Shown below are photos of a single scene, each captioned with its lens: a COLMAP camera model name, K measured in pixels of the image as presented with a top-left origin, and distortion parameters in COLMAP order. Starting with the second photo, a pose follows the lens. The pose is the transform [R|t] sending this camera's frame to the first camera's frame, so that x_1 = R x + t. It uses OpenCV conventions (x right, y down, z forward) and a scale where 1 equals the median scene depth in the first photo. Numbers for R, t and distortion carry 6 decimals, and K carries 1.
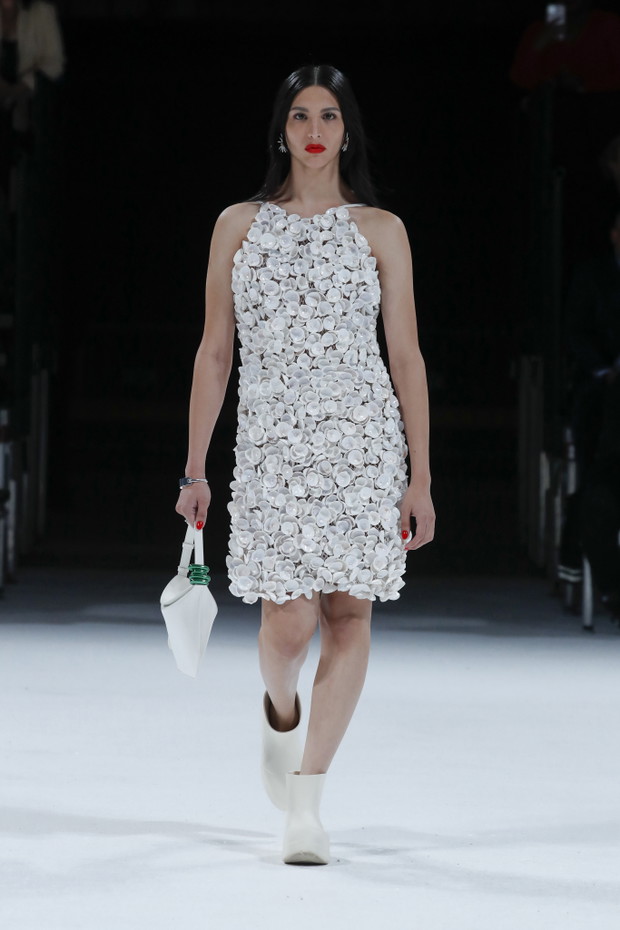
lens RADIAL K [[3636.7, 0, 312.6], [0, 3636.7, 465.9], [0, 0, 1]] dist [0.148323, 1.539542]
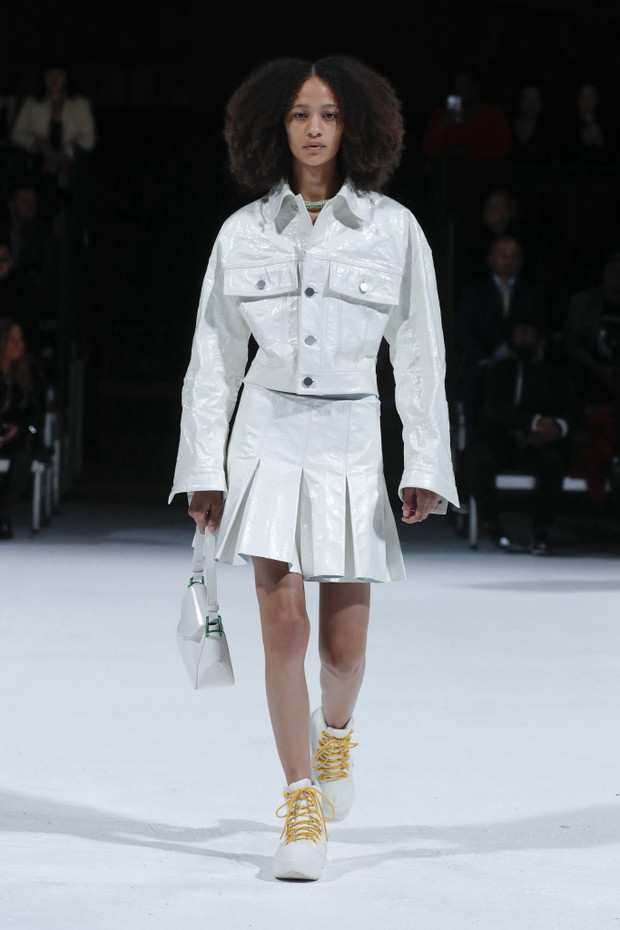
lens RADIAL K [[3869.1, 0, 310.0], [0, 3869.1, 465.3], [0, 0, 1]] dist [0.151798, -0.765516]
pose [[0.999996, -0.000631, -0.002764, 0.017634], [0.000628, 0.999999, -0.001141, 0.015229], [0.002765, 0.001139, 0.999996, -0.468623]]
